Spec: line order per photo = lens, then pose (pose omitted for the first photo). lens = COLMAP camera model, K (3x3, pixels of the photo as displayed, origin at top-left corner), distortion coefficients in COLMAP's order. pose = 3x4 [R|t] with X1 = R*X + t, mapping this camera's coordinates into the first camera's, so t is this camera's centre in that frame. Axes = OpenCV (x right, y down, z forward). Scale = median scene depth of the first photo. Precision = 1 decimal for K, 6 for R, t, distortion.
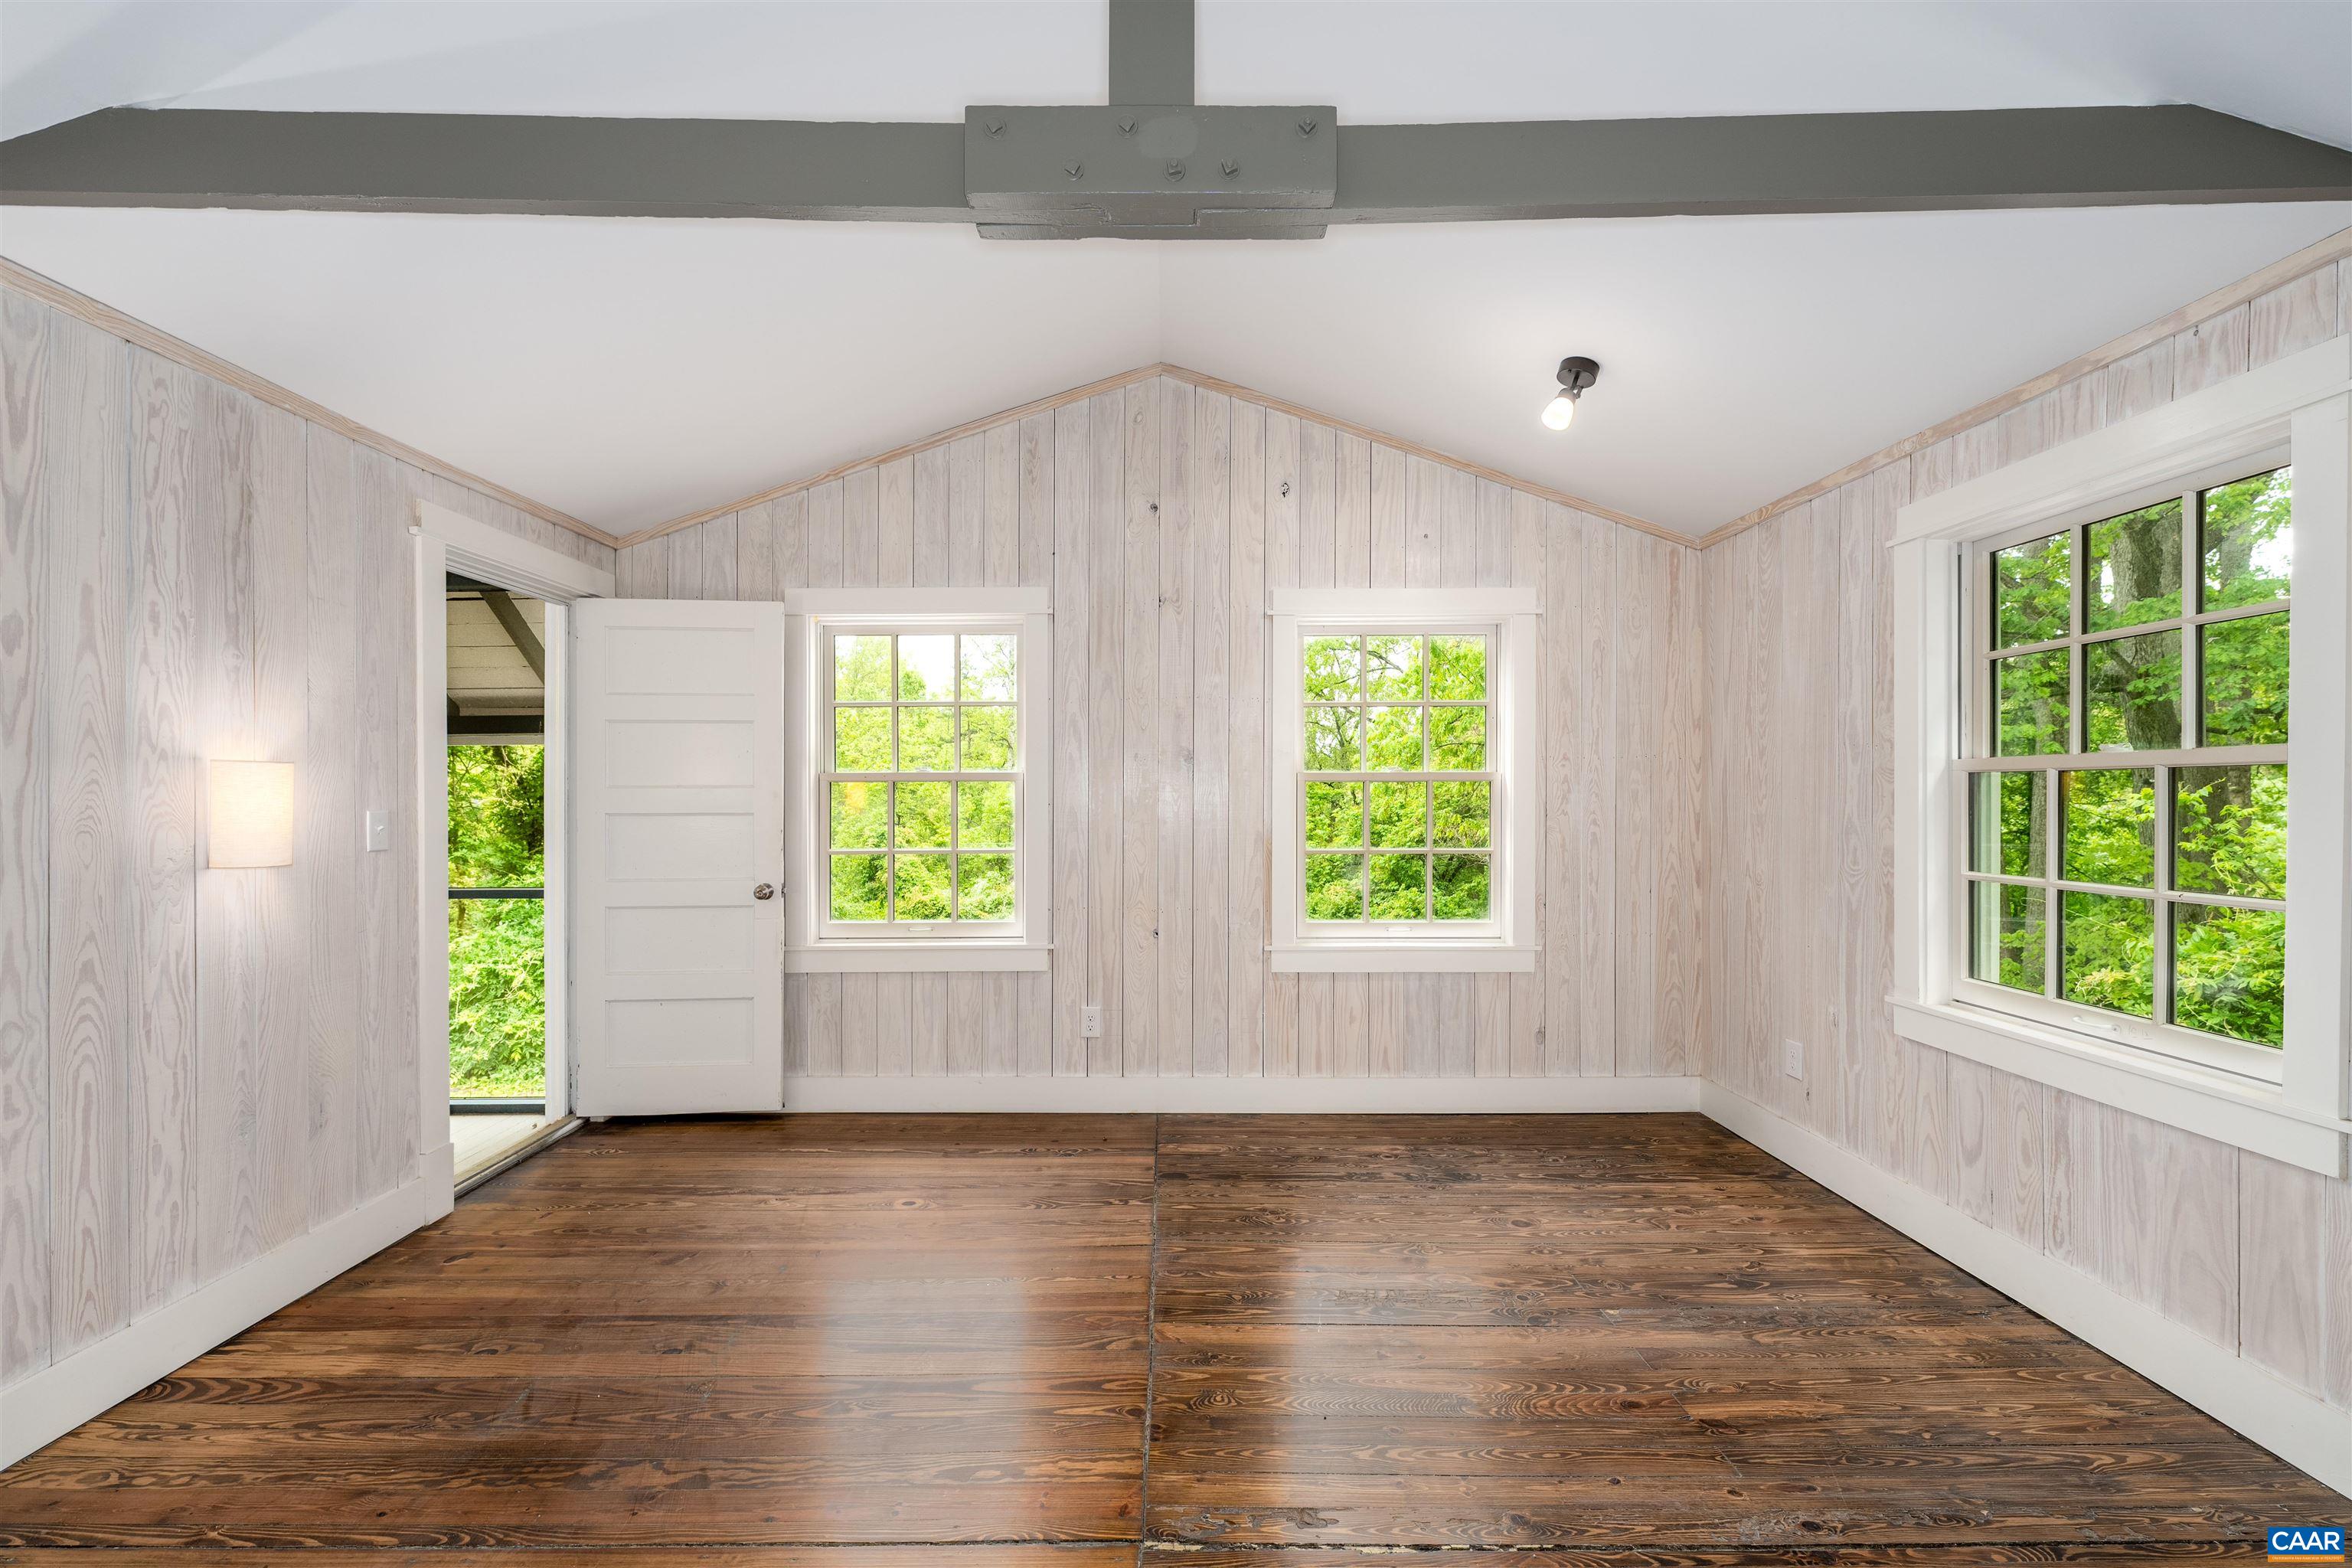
lens RADIAL K [[935.8, 0, 1176.6], [0, 935.8, 799.5], [0, 0, 1]] dist [0.000826, -0.000811]
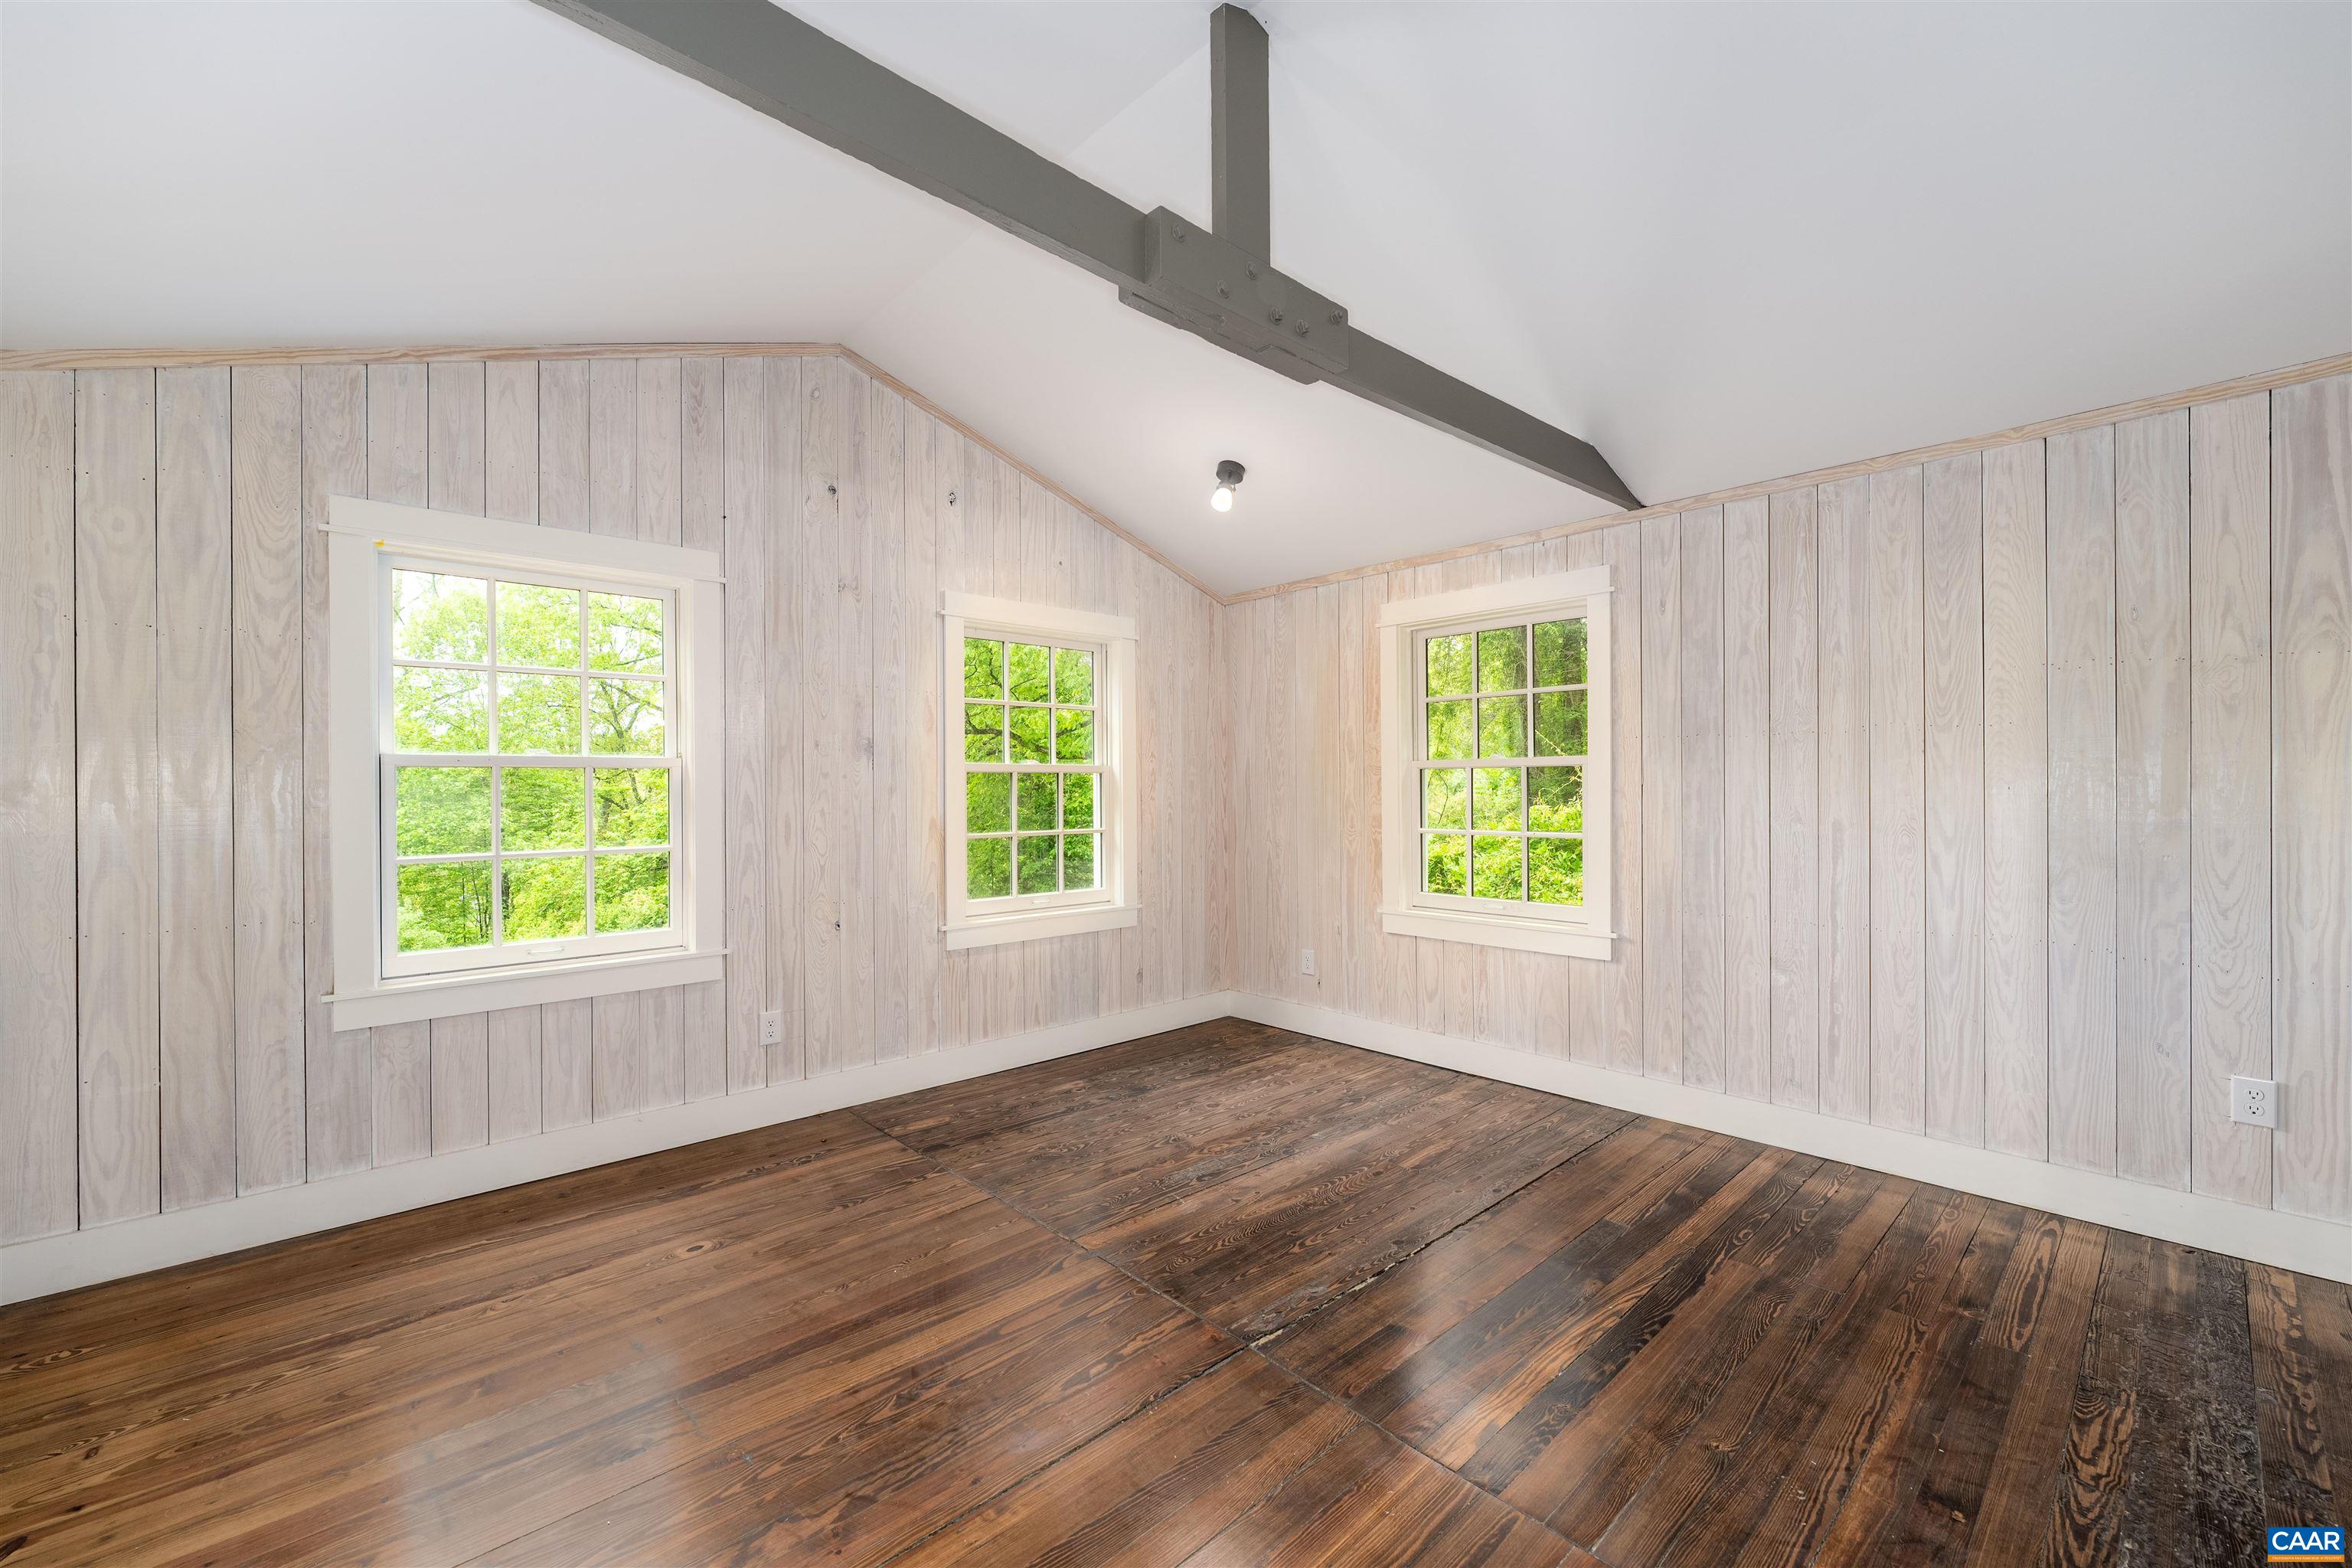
lens RADIAL K [[935.4, 0, 1172.7], [0, 935.4, 791.4], [0, 0, 1]] dist [-0.000296, -0.000292]
pose [[0.741095, -0.004274, 0.671387, -0.497607], [0.007425, 0.999971, -0.001831, 0.008835], [-0.671359, 0.006342, 0.741105, 0.047265]]
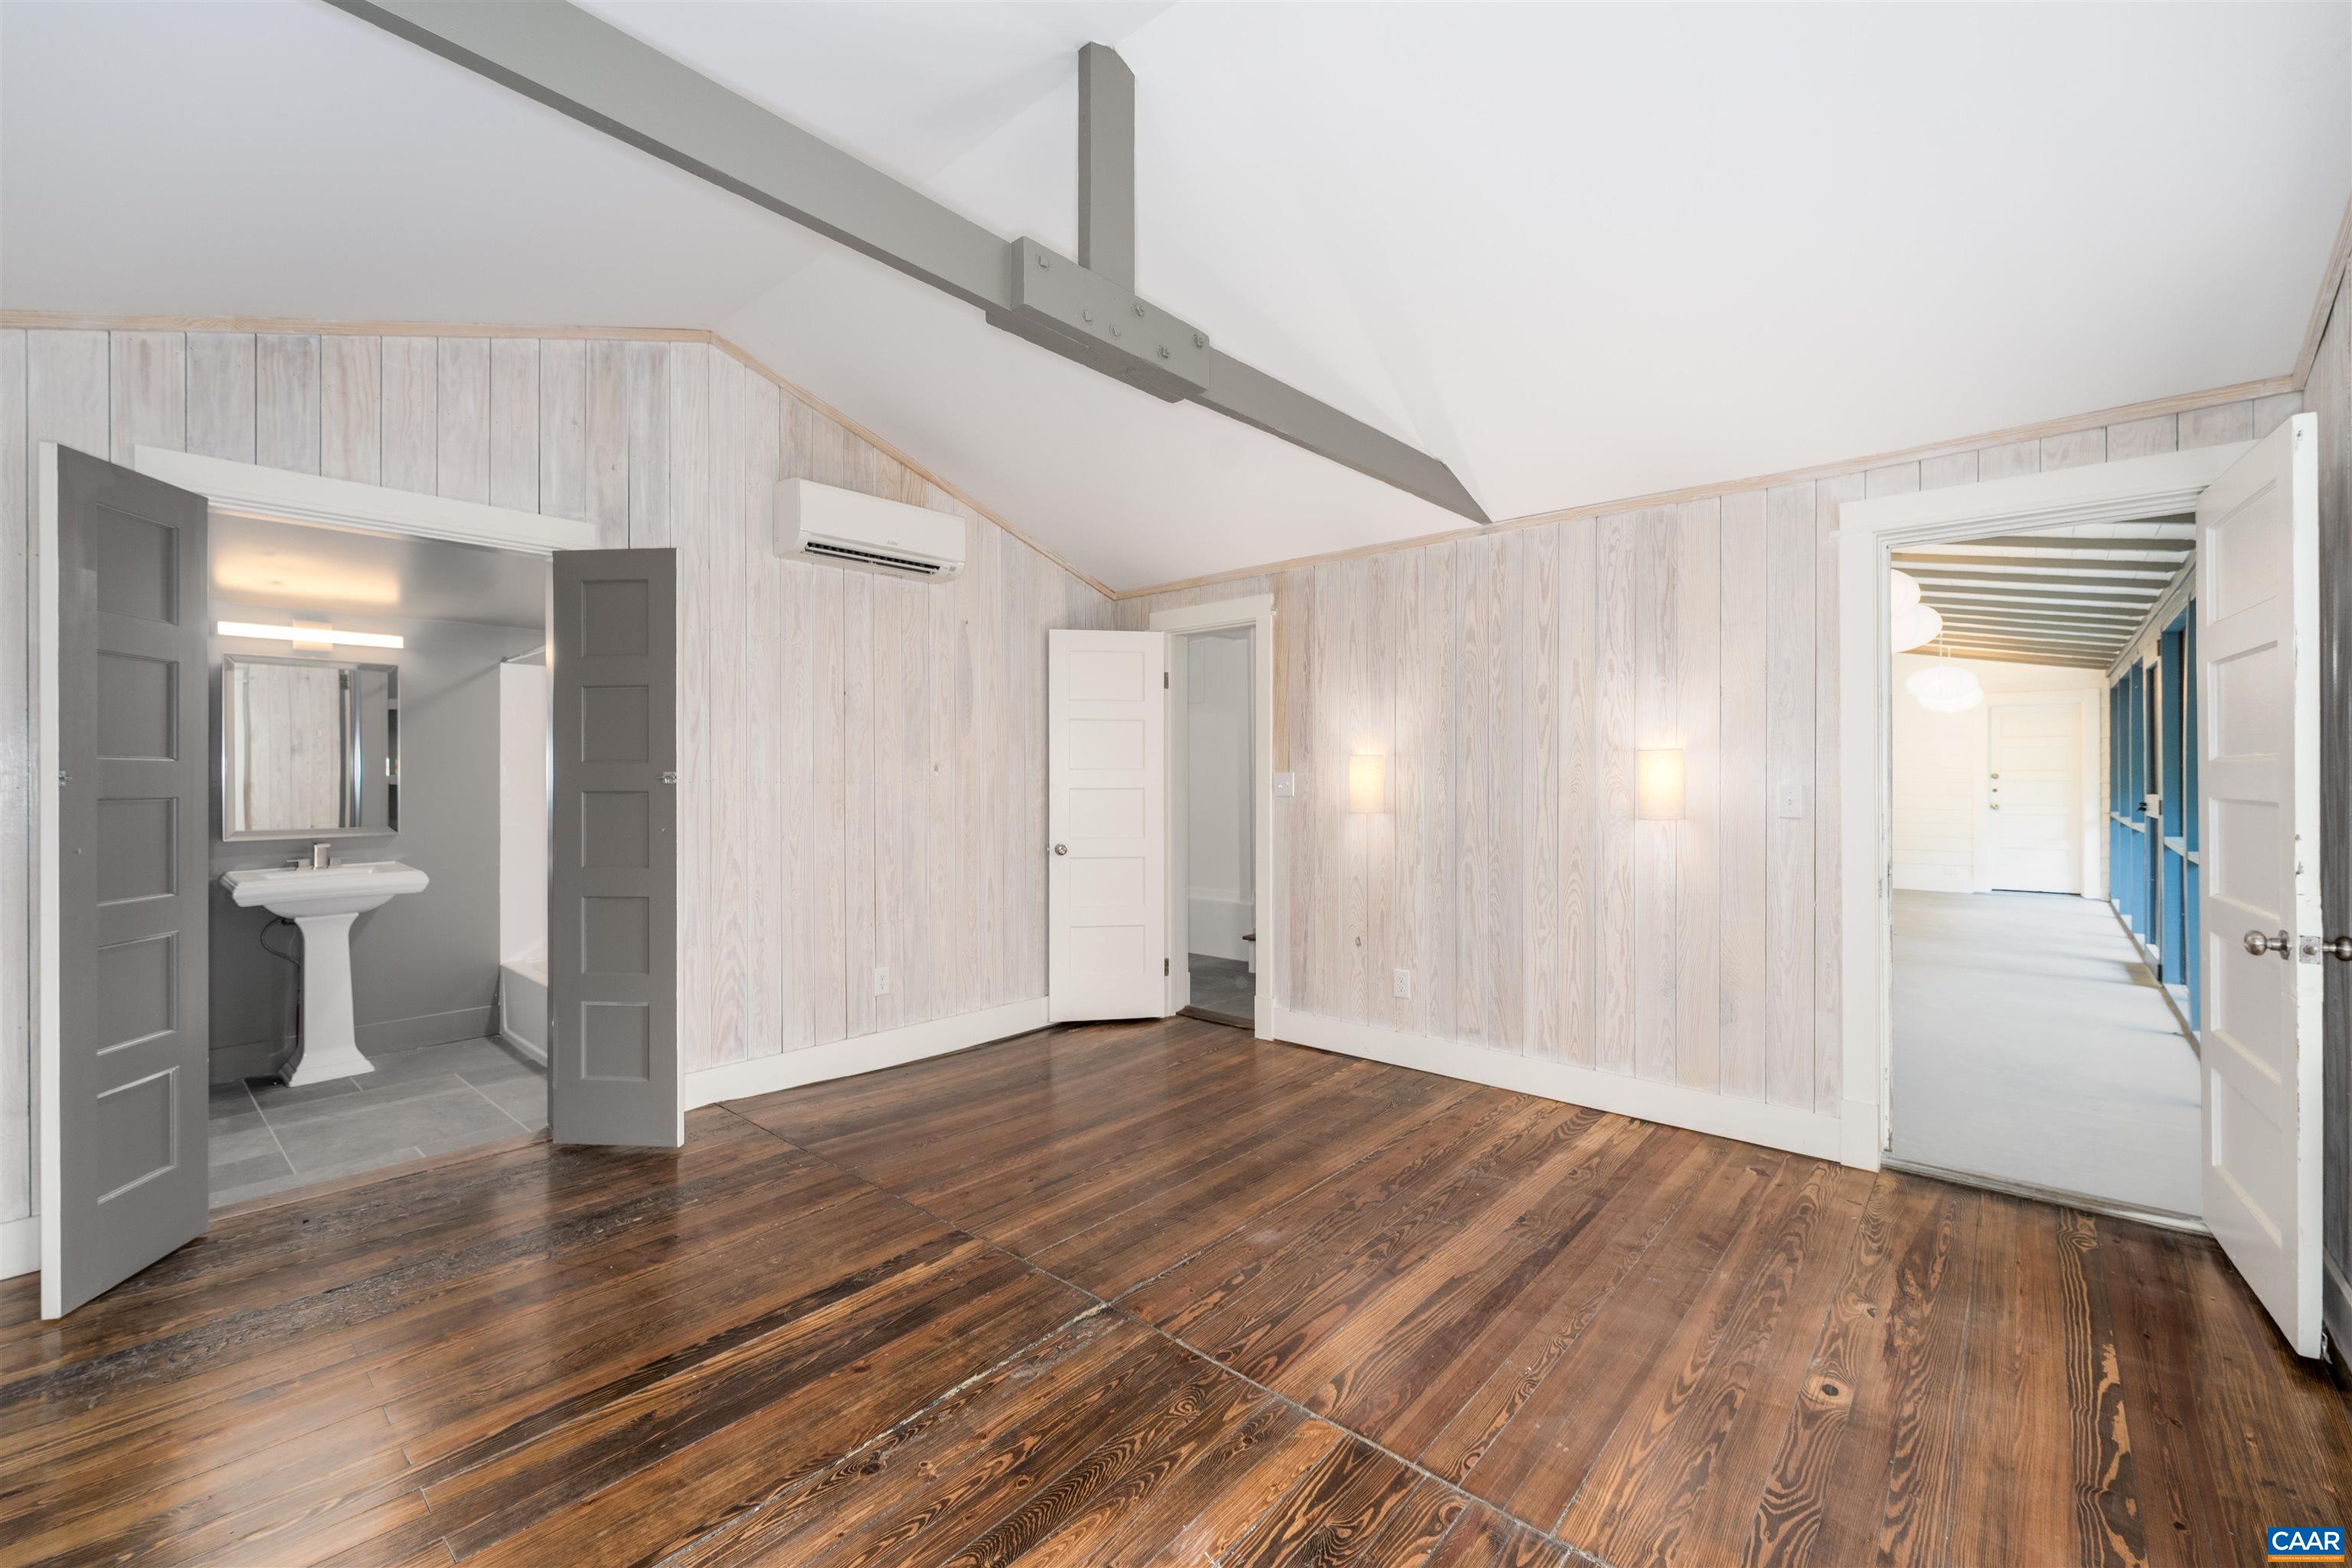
lens RADIAL K [[953.4, 0, 1173.4], [0, 953.4, 770.9], [0, 0, 1]] dist [0.000528, -0.000043]
pose [[-0.669105, 0.001026, -0.743167, 0.482845], [-0.001153, 0.999996, 0.002419, -0.006411], [0.743167, 0.002475, -0.669101, 1.018138]]
